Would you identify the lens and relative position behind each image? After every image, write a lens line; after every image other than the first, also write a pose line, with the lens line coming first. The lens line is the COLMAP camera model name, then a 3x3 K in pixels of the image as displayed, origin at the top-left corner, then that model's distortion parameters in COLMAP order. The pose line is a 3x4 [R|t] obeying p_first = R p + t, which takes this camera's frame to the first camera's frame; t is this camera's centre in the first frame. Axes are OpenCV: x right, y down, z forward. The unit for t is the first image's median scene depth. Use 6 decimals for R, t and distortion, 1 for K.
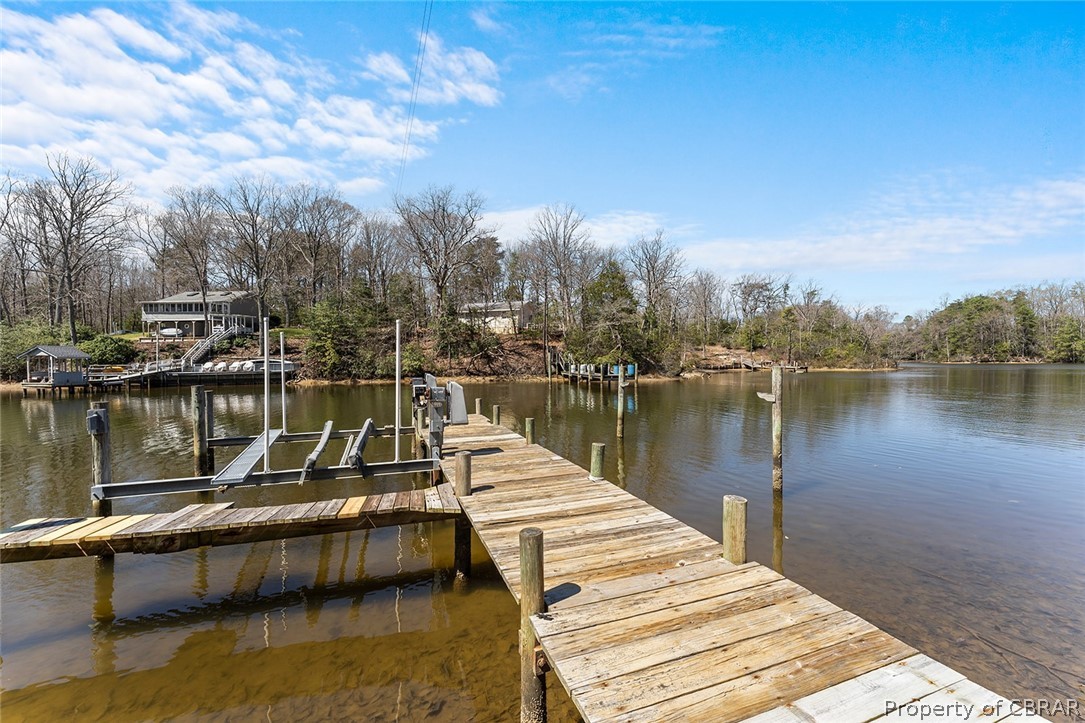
lens RADIAL K [[438.2, 0, 543.1], [0, 438.2, 363.6], [0, 0, 1]] dist [0.000431, 0.000133]
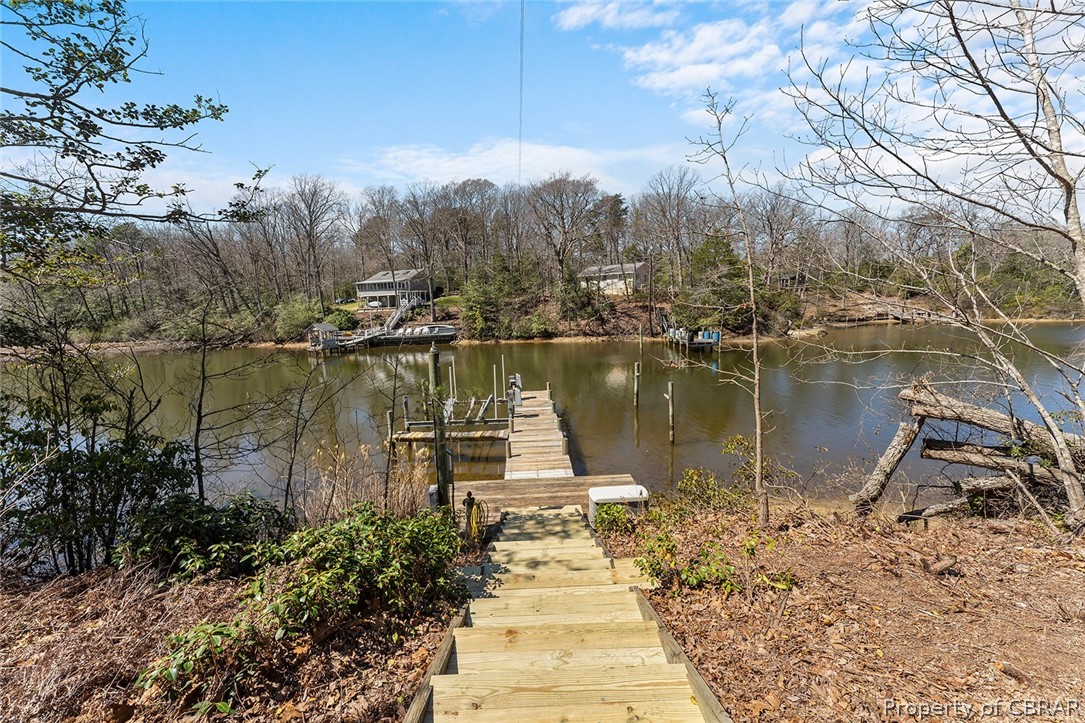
lens RADIAL K [[442.5, 0, 540.6], [0, 442.5, 368.8], [0, 0, 1]] dist [0.000878, 0.000056]
pose [[0.947949, 0.023515, -0.317551, 0.095477], [0.023408, 0.989425, 0.143143, -0.056573], [0.317559, -0.143126, 0.937375, -0.171905]]
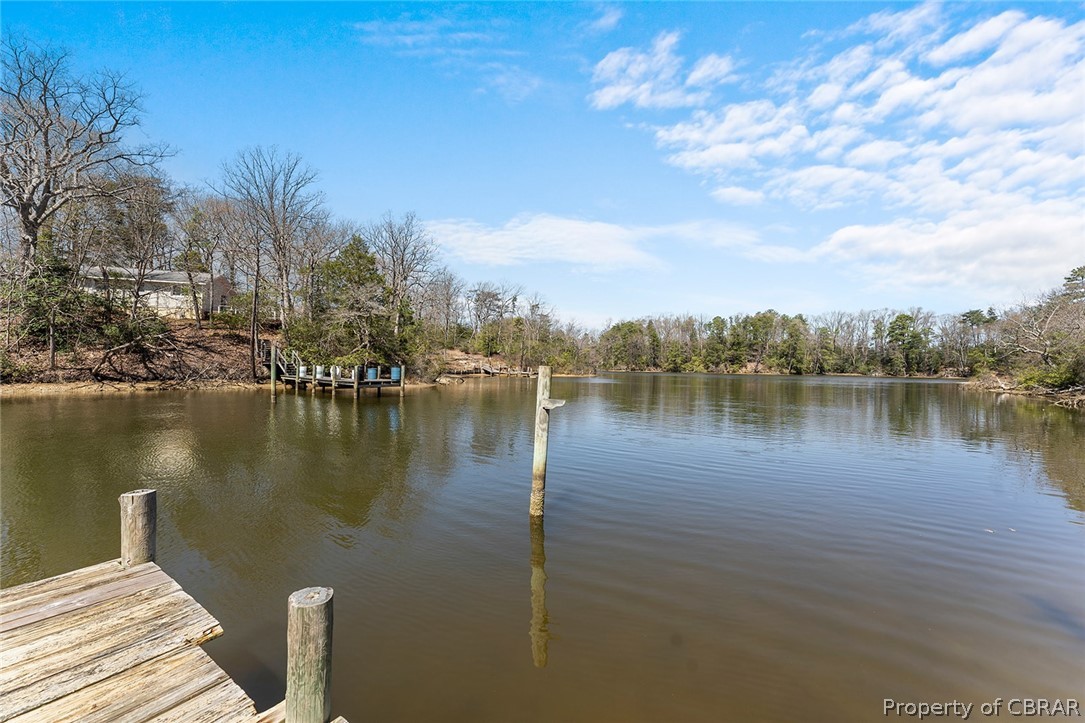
lens RADIAL K [[438.2, 0, 543.1], [0, 438.2, 363.6], [0, 0, 1]] dist [0.000431, 0.000133]
pose [[0.812321, 0.022328, 0.582782, -0.025750], [-0.016149, 0.999745, -0.015793, 0.003014], [-0.582986, 0.003418, 0.812475, 0.159460]]
